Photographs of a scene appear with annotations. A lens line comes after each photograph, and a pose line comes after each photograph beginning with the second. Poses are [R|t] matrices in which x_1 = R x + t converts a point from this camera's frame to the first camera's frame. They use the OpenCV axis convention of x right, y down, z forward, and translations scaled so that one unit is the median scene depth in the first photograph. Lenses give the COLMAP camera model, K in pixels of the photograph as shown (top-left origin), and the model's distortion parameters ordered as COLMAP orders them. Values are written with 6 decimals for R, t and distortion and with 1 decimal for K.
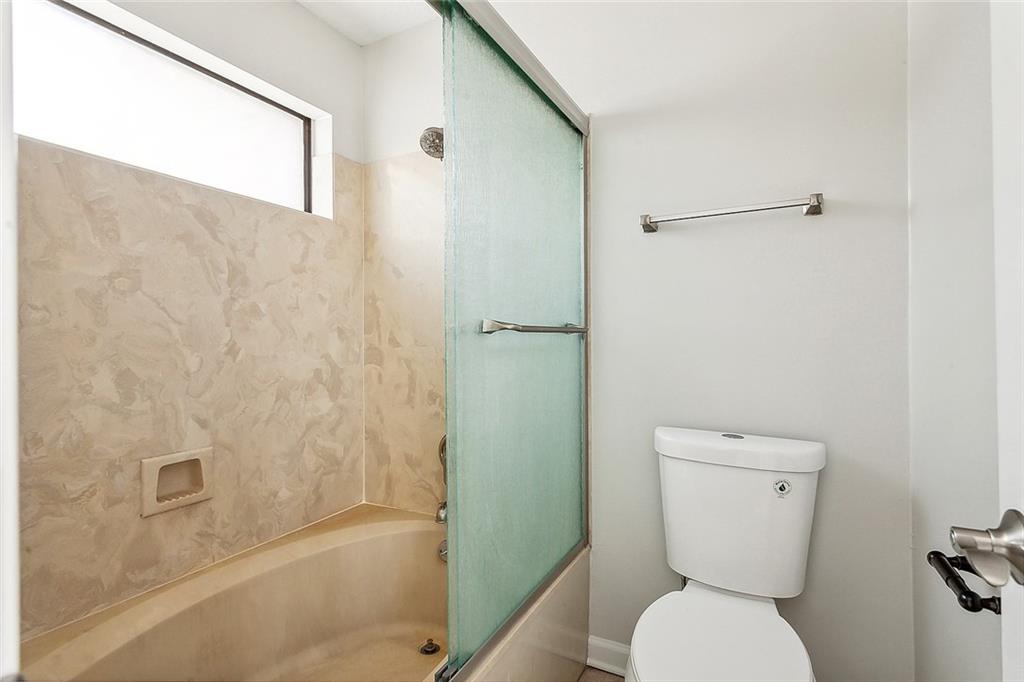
lens RADIAL K [[500.3, 0, 509.8], [0, 500.3, 341.1], [0, 0, 1]] dist [-0.000556, 0.000673]
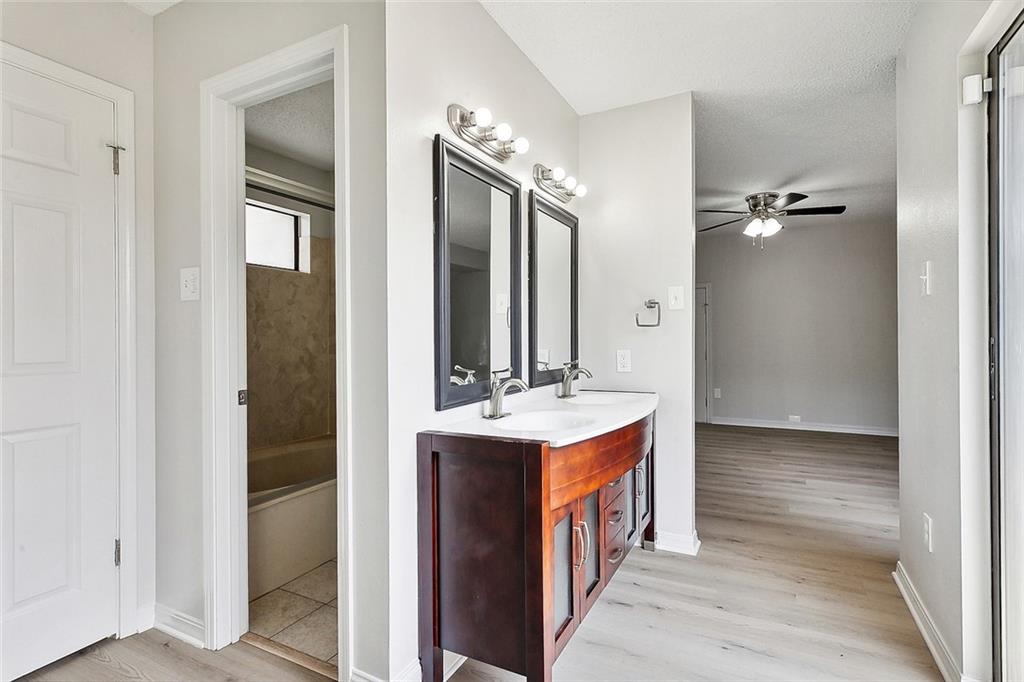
lens RADIAL K [[500.3, 0, 514.2], [0, 500.3, 337.9], [0, 0, 1]] dist [-0.000556, 0.000673]
pose [[0.999779, 0.001246, 0.020989, 0.356810], [-0.001188, 0.999995, -0.002776, -0.007129], [-0.020993, 0.002751, 0.999776, -0.849326]]
